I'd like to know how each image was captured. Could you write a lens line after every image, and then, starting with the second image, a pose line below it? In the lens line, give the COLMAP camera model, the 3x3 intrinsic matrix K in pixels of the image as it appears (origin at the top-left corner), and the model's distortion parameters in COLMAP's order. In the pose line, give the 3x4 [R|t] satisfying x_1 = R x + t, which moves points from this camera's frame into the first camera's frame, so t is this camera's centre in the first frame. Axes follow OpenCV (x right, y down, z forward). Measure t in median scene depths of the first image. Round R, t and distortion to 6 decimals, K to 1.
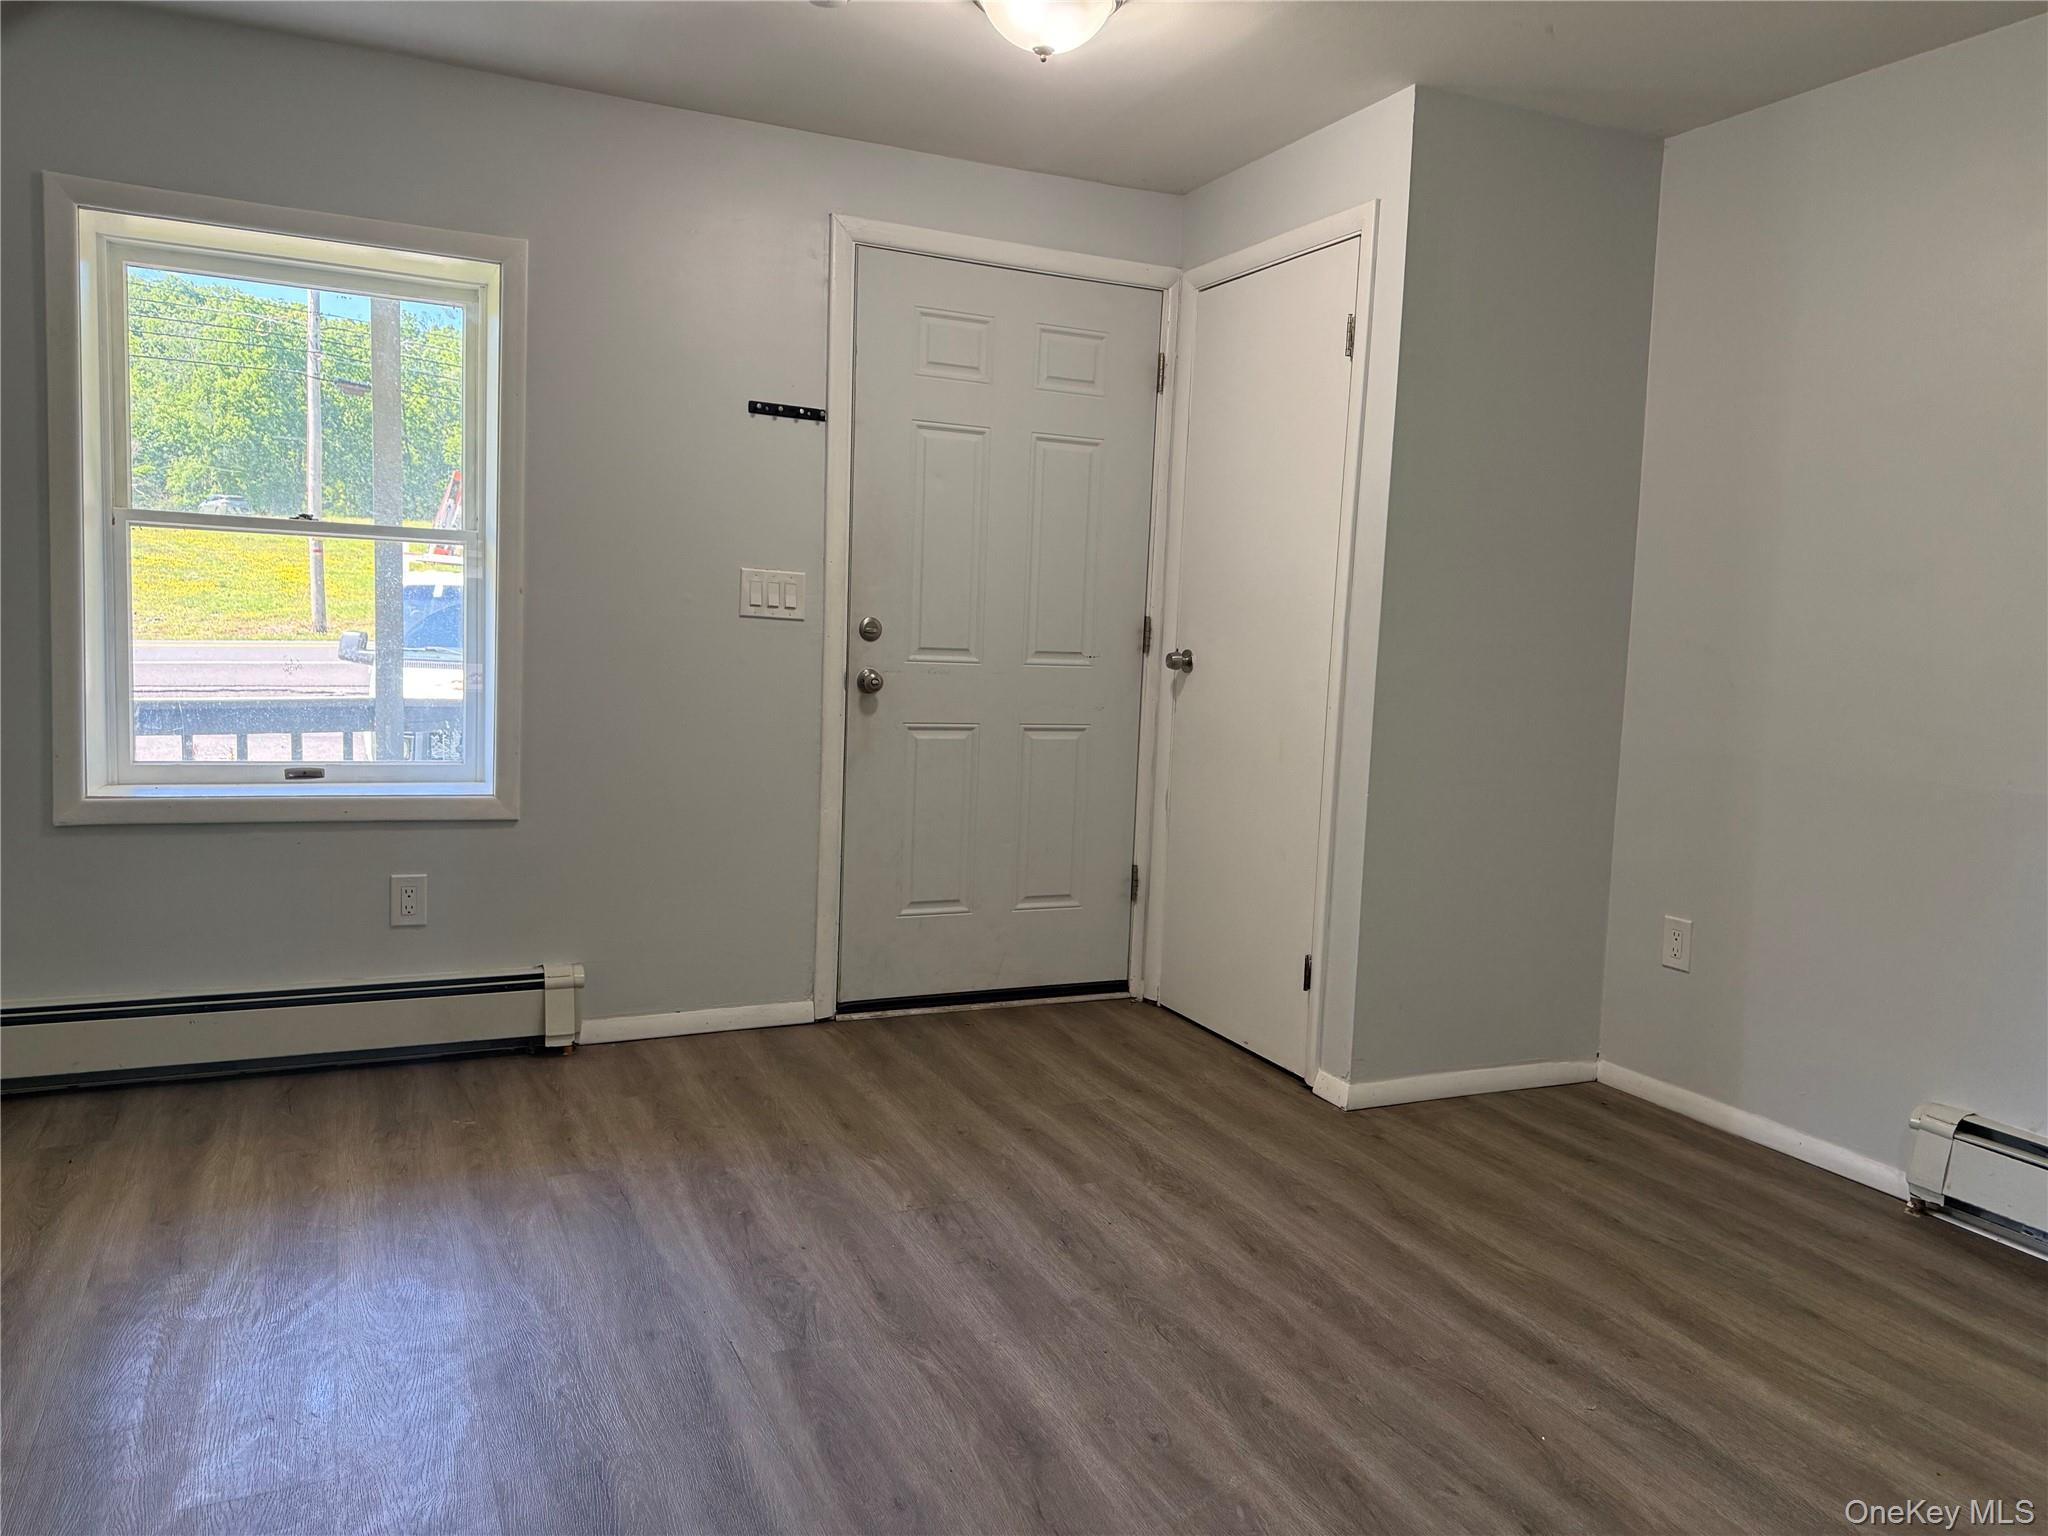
lens RADIAL K [[1455.4, 0, 1026.7], [0, 1455.4, 760.1], [0, 0, 1]] dist [0.078912, -0.118227]
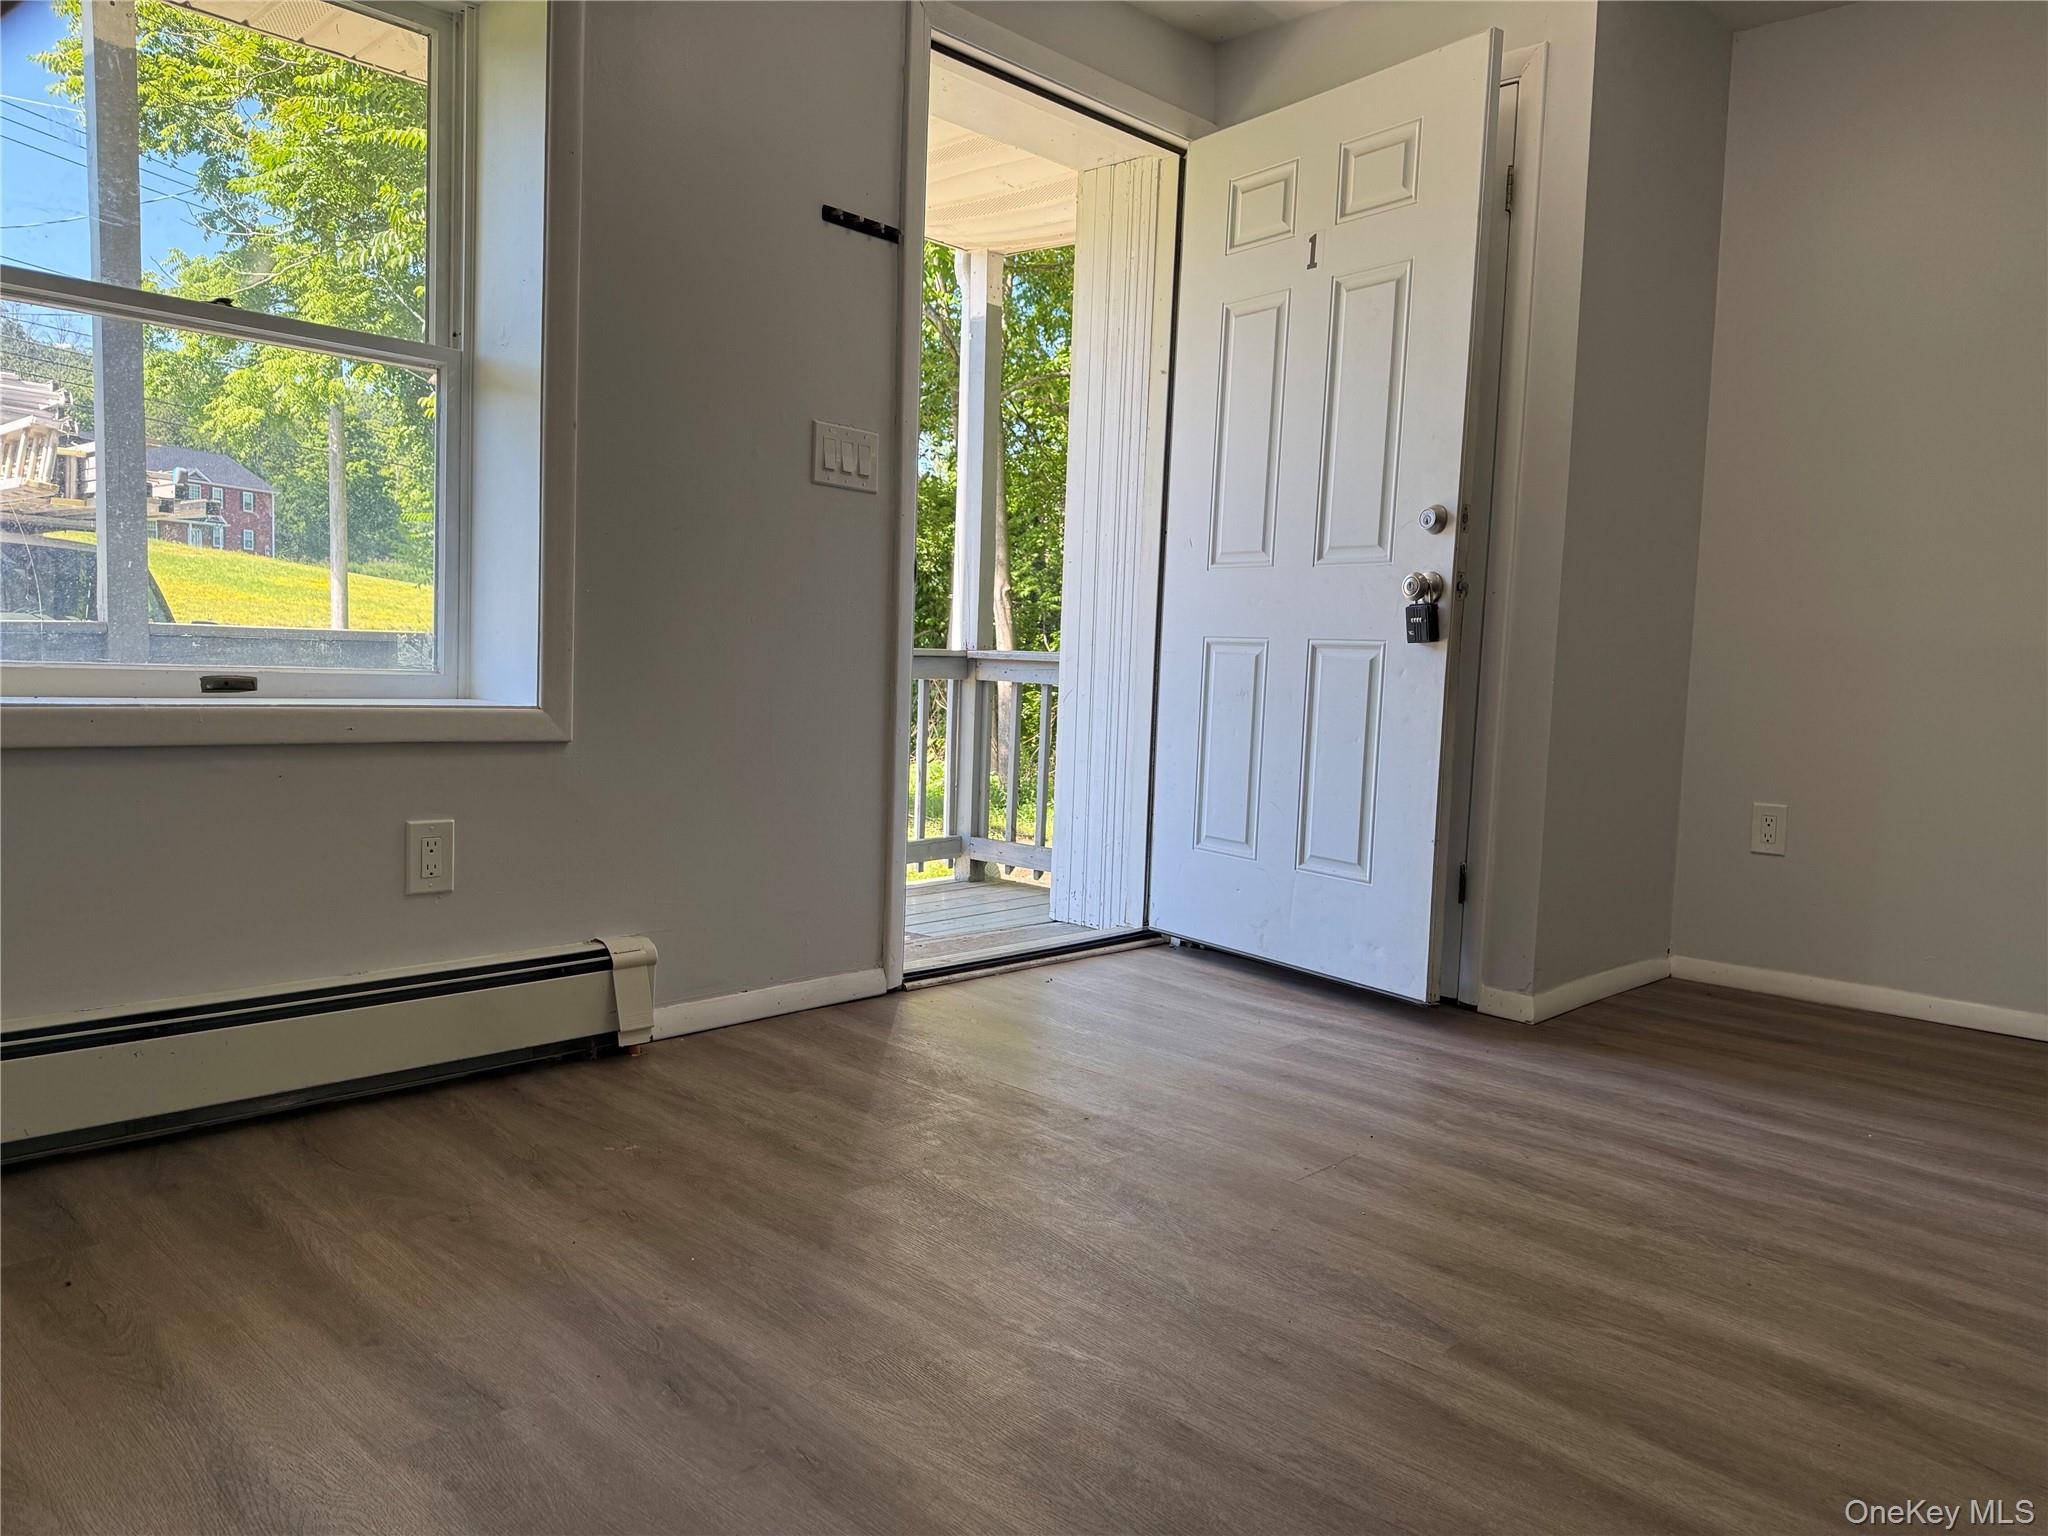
lens RADIAL K [[1463.4, 0, 1017.2], [0, 1463.4, 760.8], [0, 0, 1]] dist [0.063445, -0.078308]
pose [[0.932234, -0.033968, 0.360259, -0.454178], [0.036419, 0.999337, -0.000014, 0.066022], [-0.360019, 0.013133, 0.932852, 0.263615]]
